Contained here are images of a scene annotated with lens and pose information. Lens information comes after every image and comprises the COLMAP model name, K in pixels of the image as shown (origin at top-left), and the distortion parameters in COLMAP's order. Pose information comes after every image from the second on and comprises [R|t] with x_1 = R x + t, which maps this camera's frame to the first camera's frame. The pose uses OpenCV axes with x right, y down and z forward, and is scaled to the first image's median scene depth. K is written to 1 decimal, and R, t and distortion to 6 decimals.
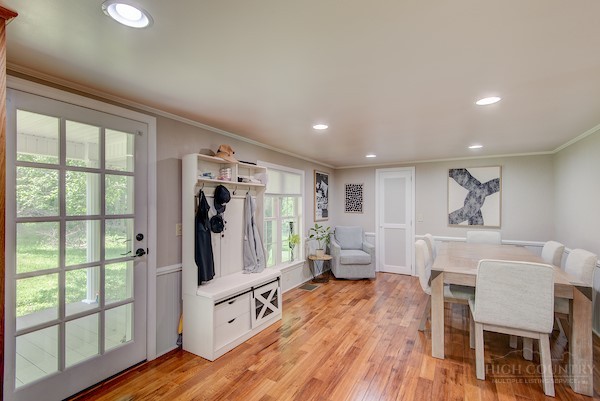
lens RADIAL K [[273.3, 0, 302.3], [0, 273.3, 202.7], [0, 0, 1]] dist [0.036840, -0.028429]
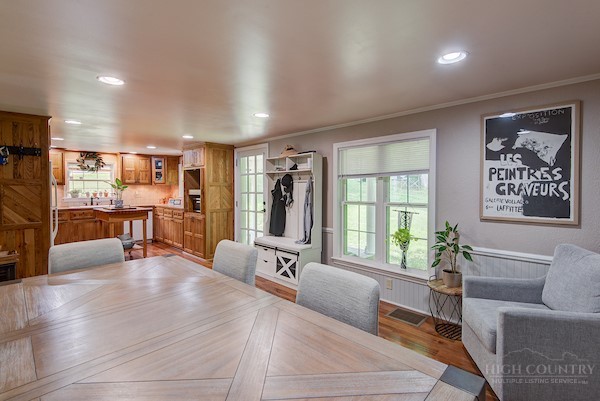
lens RADIAL K [[286.1, 0, 300.4], [0, 286.1, 193.5], [0, 0, 1]] dist [0.002547, -0.000141]
pose [[-0.270045, 0.016916, -0.962699, 1.014721], [0.009635, 0.999843, 0.014866, 0.015737], [0.962800, -0.005261, -0.270165, 1.318717]]
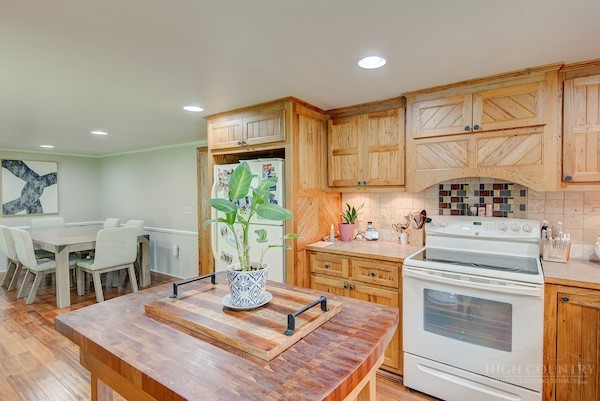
lens RADIAL K [[286.1, 0, 300.4], [0, 286.1, 193.5], [0, 0, 1]] dist [0.002547, -0.000141]
pose [[0.080653, -0.007003, 0.996718, -0.657438], [-0.005914, 0.999954, 0.007504, -0.020706], [-0.996725, -0.006500, 0.080608, -0.227839]]
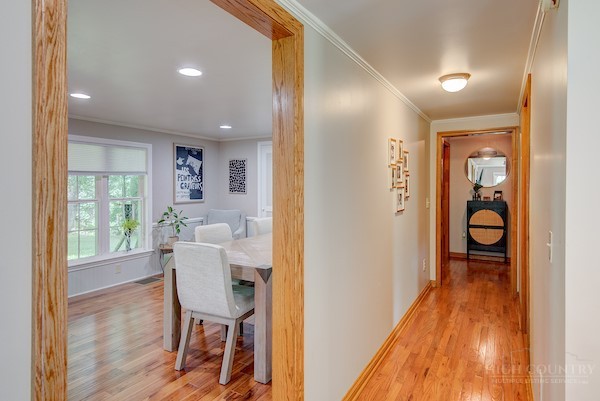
lens RADIAL K [[345.4, 0, 300.6], [0, 345.4, 186.5], [0, 0, 1]] dist [0.002224, 0.000282]
pose [[0.999975, -0.004358, -0.005514, 0.705820], [0.004419, 0.999929, 0.011025, 0.006527], [0.005465, -0.011049, 0.999924, -0.101344]]
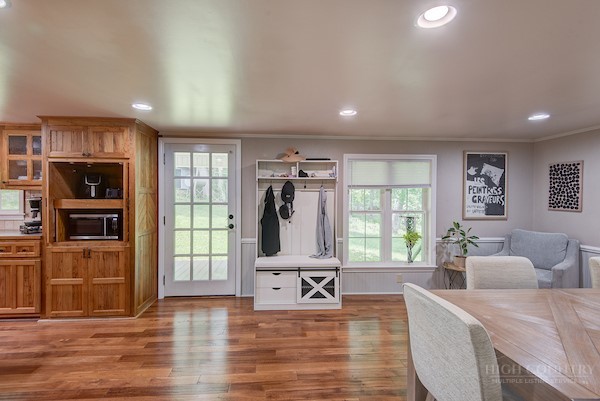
lens RADIAL K [[274.5, 0, 291.8], [0, 274.5, 201.7], [0, 0, 1]] dist [0.007315, -0.000063]
pose [[0.548509, 0.012019, -0.836058, 0.671177], [0.003968, 0.999848, 0.016977, 0.007293], [0.836135, -0.012629, 0.548378, 0.300316]]
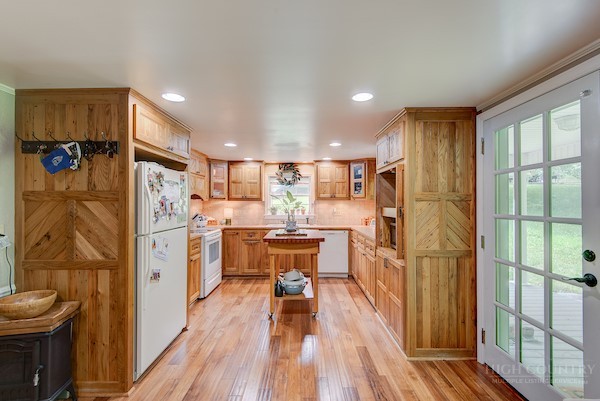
lens RADIAL K [[273.3, 0, 302.3], [0, 273.3, 202.7], [0, 0, 1]] dist [0.036840, -0.028429]
pose [[-0.874881, -0.003054, -0.484328, 0.208047], [0.003187, 0.999922, -0.012063, 0.005767], [0.484327, -0.012097, -0.874803, 0.880067]]
